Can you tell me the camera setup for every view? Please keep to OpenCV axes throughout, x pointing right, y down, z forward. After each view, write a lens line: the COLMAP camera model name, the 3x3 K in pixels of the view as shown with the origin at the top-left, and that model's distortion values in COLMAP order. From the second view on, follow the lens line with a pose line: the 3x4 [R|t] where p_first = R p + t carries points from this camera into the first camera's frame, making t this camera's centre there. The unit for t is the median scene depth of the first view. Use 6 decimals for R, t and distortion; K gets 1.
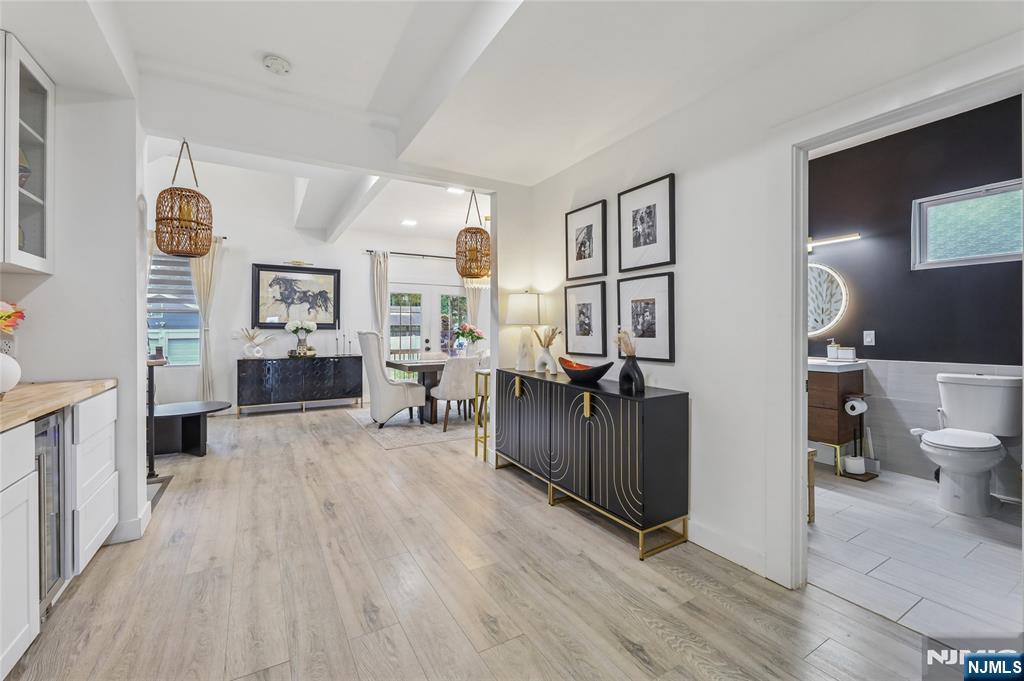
lens RADIAL K [[422.6, 0, 497.1], [0, 422.6, 327.4], [0, 0, 1]] dist [-0.009329, 0.001335]
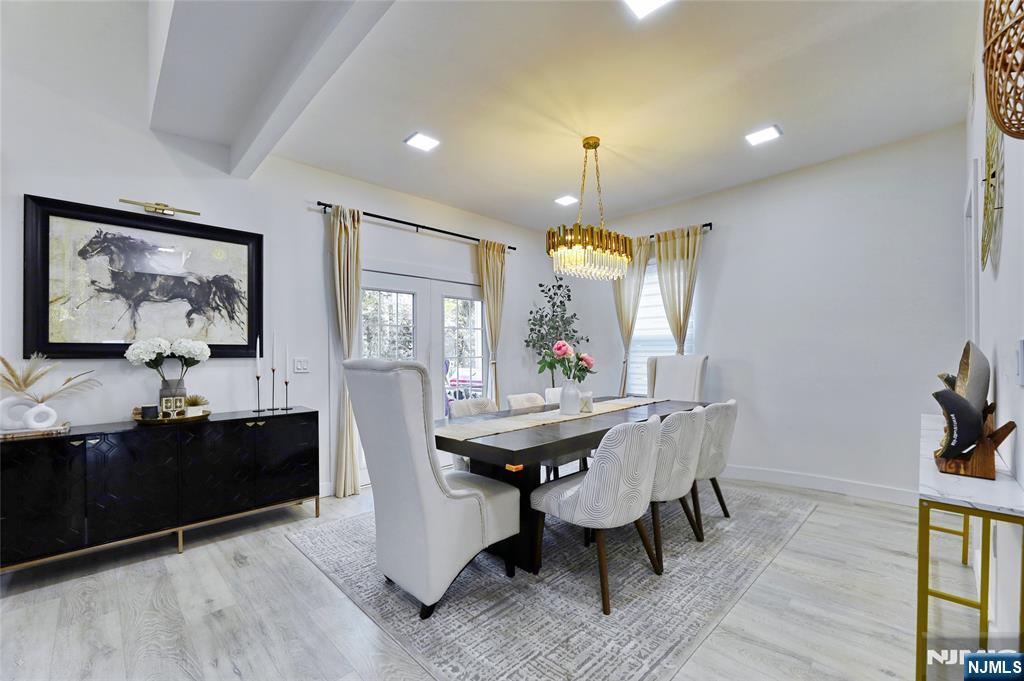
lens RADIAL K [[422.6, 0, 522.6], [0, 422.6, 350.2], [0, 0, 1]] dist [-0.009329, 0.001335]
pose [[0.960324, -0.006522, 0.278810, -0.230178], [0.006768, 0.999977, 0.000080, -0.001593], [-0.278804, 0.001810, 0.960346, 0.470004]]
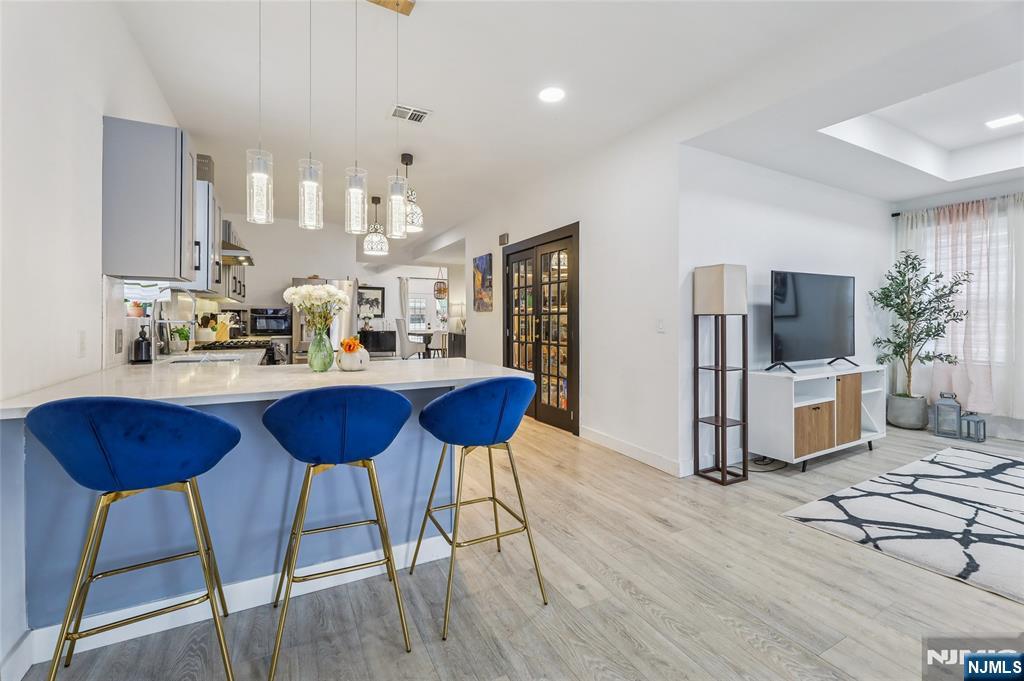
lens RADIAL K [[422.6, 0, 498.4], [0, 422.6, 322.7], [0, 0, 1]] dist [-0.009329, 0.001335]
pose [[0.999294, 0.004597, -0.037275, 0.244666], [-0.004187, 0.999930, 0.011069, 0.004467], [0.037323, -0.010905, 0.999244, -1.000278]]
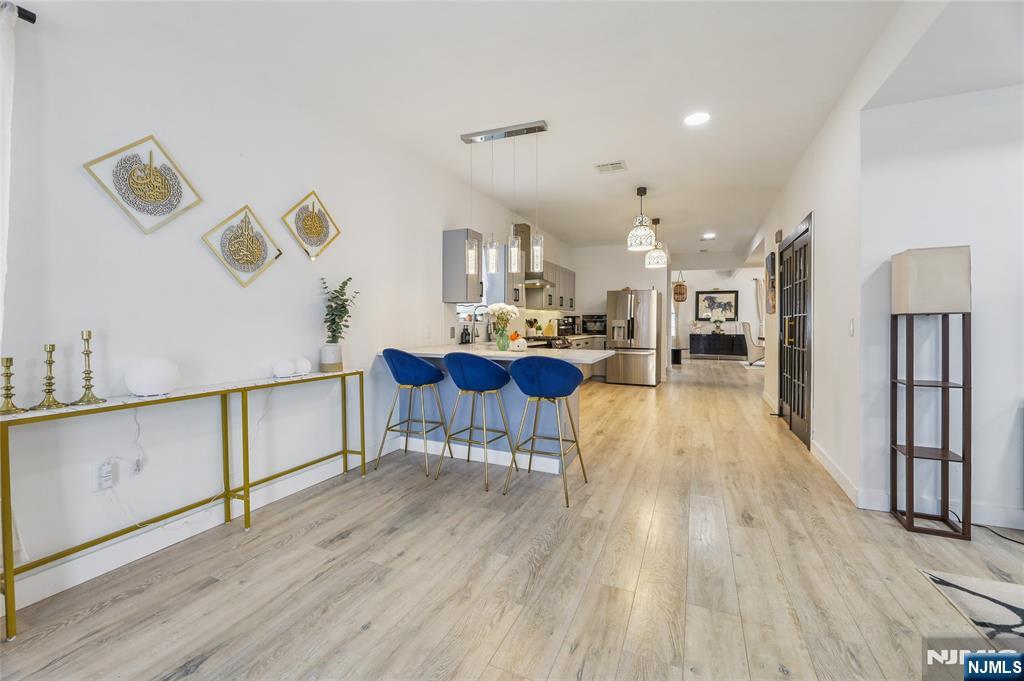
lens RADIAL K [[422.6, 0, 521.0], [0, 422.6, 328.0], [0, 0, 1]] dist [-0.009329, 0.001335]
pose [[0.600592, 0.009557, -0.799498, 0.610667], [0.002832, 0.999897, 0.014080, 0.006346], [0.799550, -0.010721, 0.600503, -1.016423]]
